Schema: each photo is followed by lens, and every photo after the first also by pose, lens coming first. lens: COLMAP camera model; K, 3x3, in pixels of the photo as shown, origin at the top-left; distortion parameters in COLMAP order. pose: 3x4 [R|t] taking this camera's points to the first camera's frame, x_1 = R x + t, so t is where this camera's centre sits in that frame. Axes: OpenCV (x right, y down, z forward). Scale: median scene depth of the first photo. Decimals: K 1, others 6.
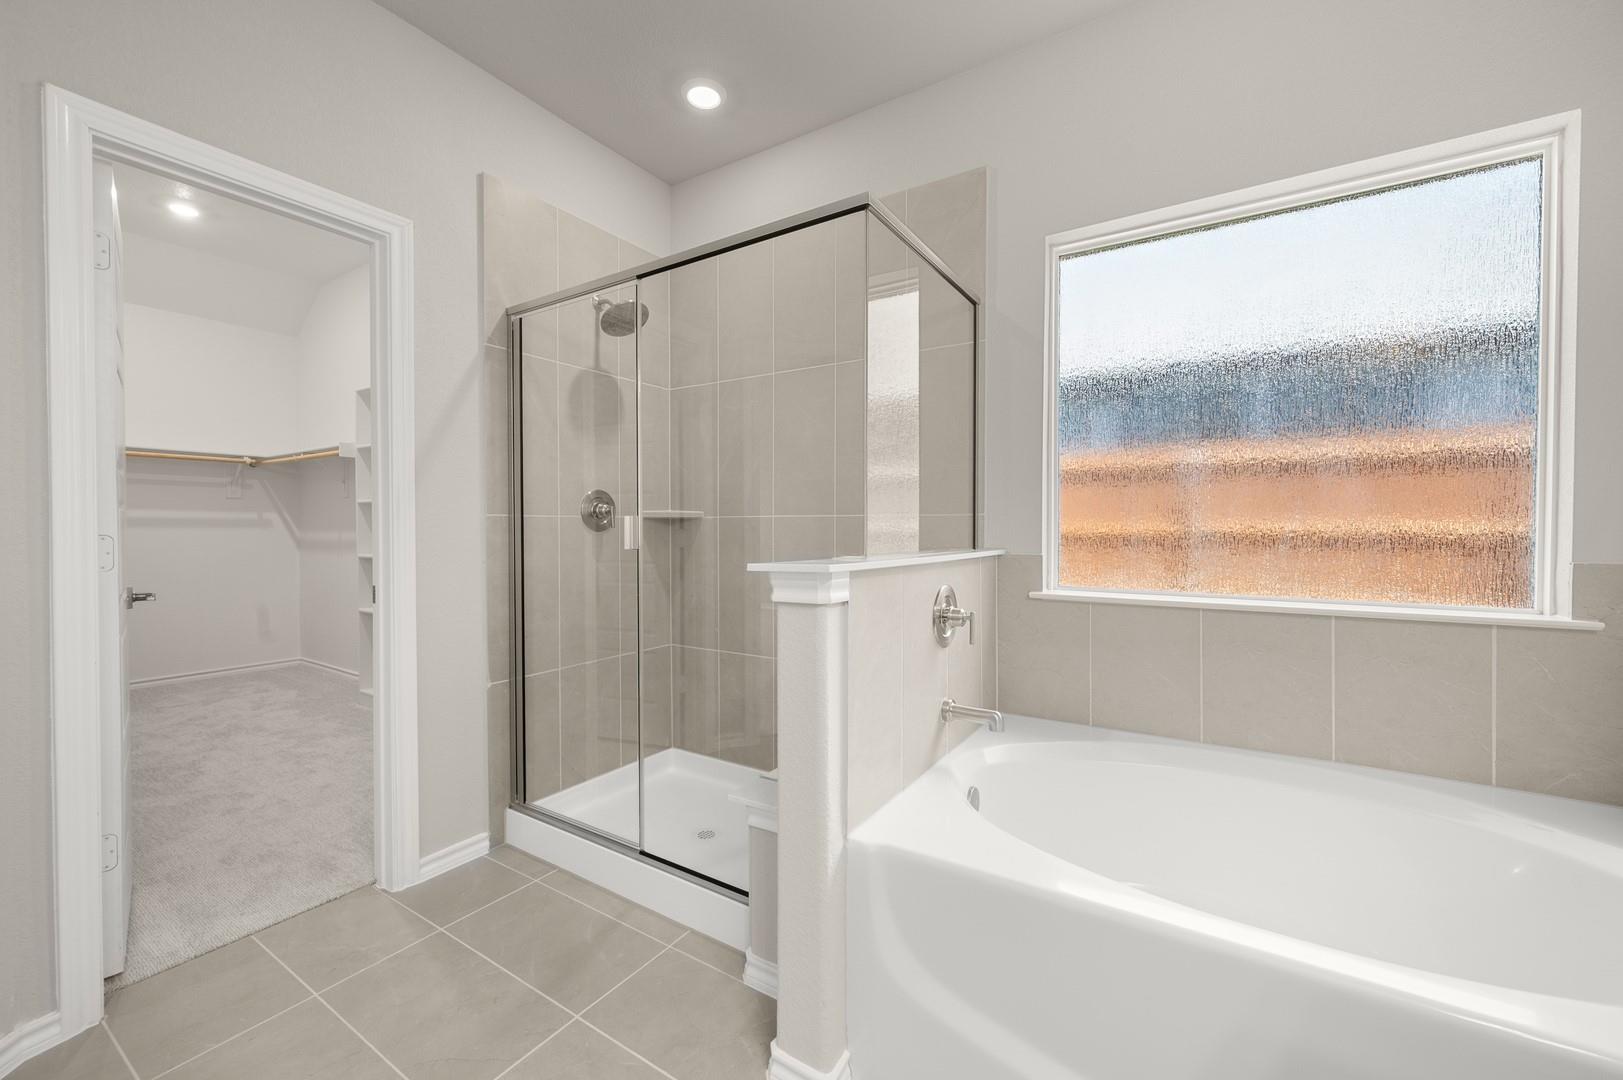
lens RADIAL K [[642.2, 0, 808.3], [0, 642.2, 539.6], [0, 0, 1]] dist [-0.001194, -0.000189]
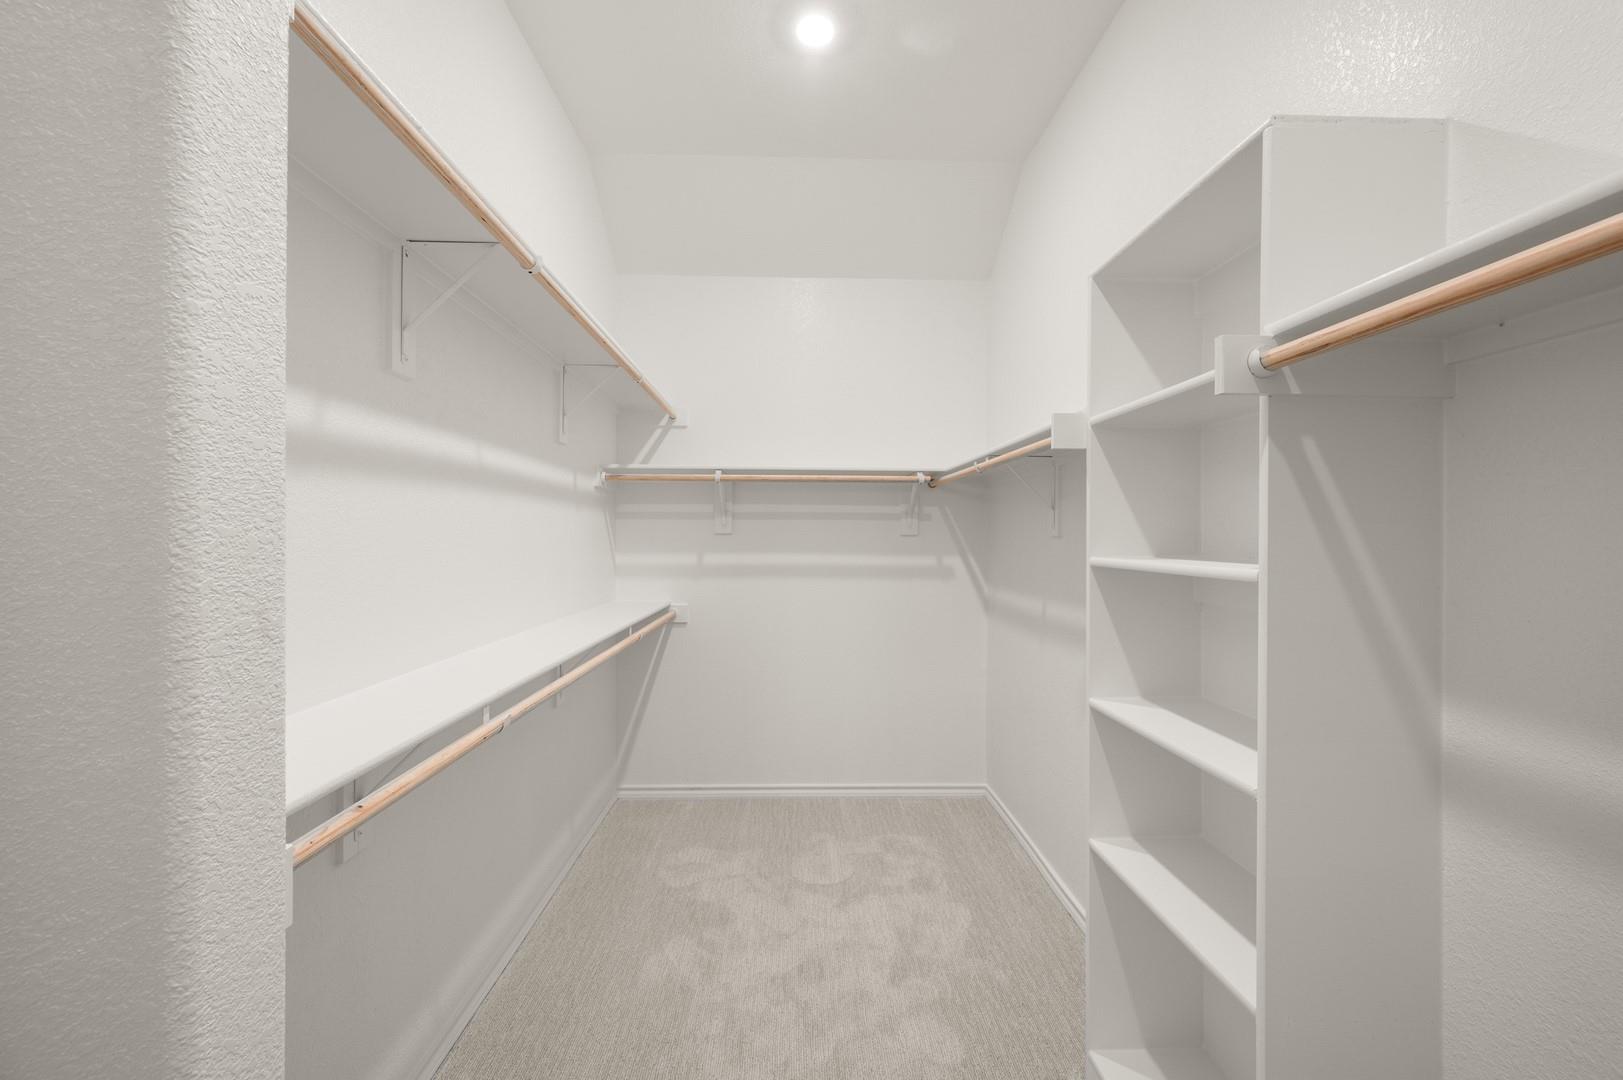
lens RADIAL K [[642.2, 0, 809.5], [0, 642.2, 539.3], [0, 0, 1]] dist [-0.001194, -0.000189]
pose [[0.564111, 0.008786, -0.825652, -0.399818], [-0.018818, 0.999820, -0.002218, -0.057577], [0.825485, 0.016788, 0.564175, 0.536590]]
